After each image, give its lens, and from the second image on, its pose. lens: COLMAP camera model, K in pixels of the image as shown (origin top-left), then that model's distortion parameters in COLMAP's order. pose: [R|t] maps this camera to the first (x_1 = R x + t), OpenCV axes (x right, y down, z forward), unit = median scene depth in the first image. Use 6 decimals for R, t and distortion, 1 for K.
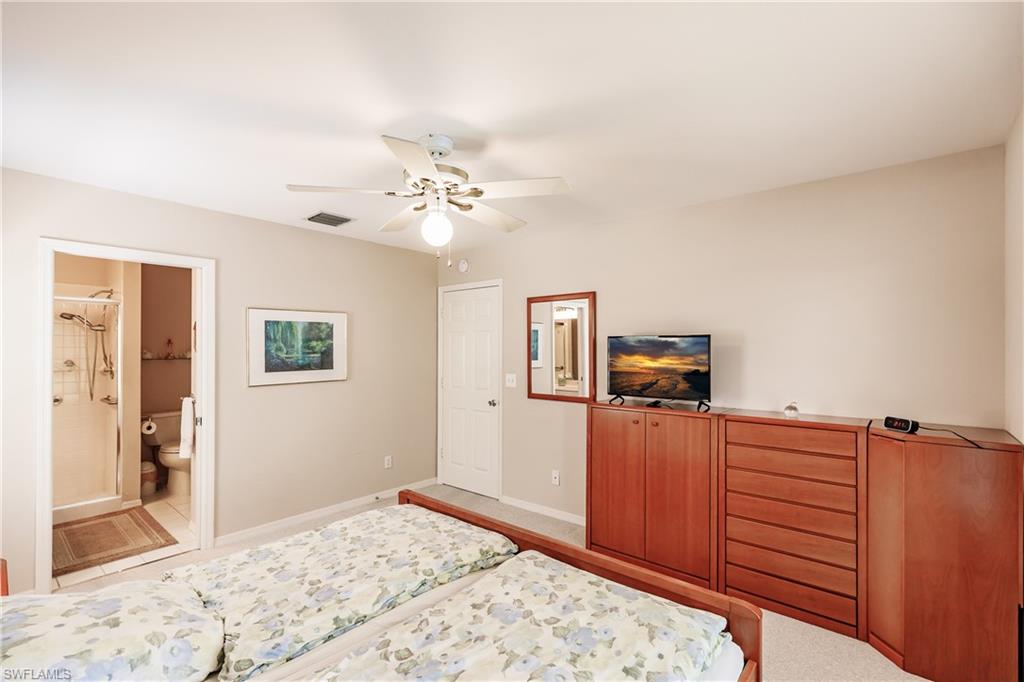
lens RADIAL K [[459.1, 0, 513.2], [0, 459.1, 336.8], [0, 0, 1]] dist [0.000096, 0.000361]
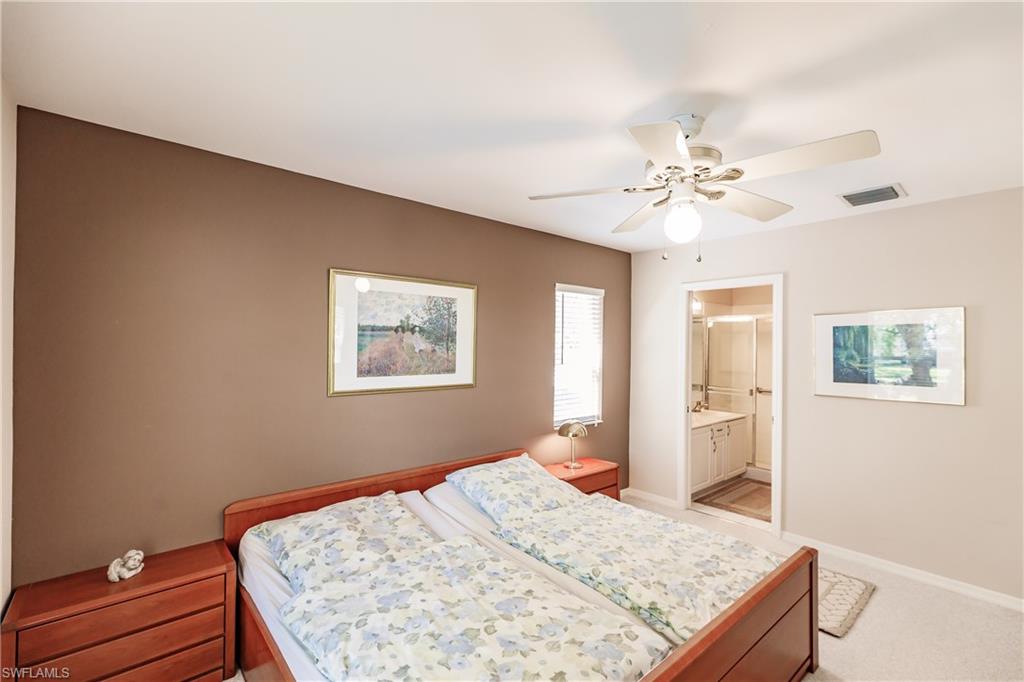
lens RADIAL K [[459.1, 0, 537.4], [0, 459.1, 344.2], [0, 0, 1]] dist [0.000096, 0.000361]
pose [[-0.117651, -0.002715, -0.993051, 0.755242], [0.013436, 0.999900, -0.004325, -0.005478], [0.992964, -0.013851, -0.117603, 0.859220]]
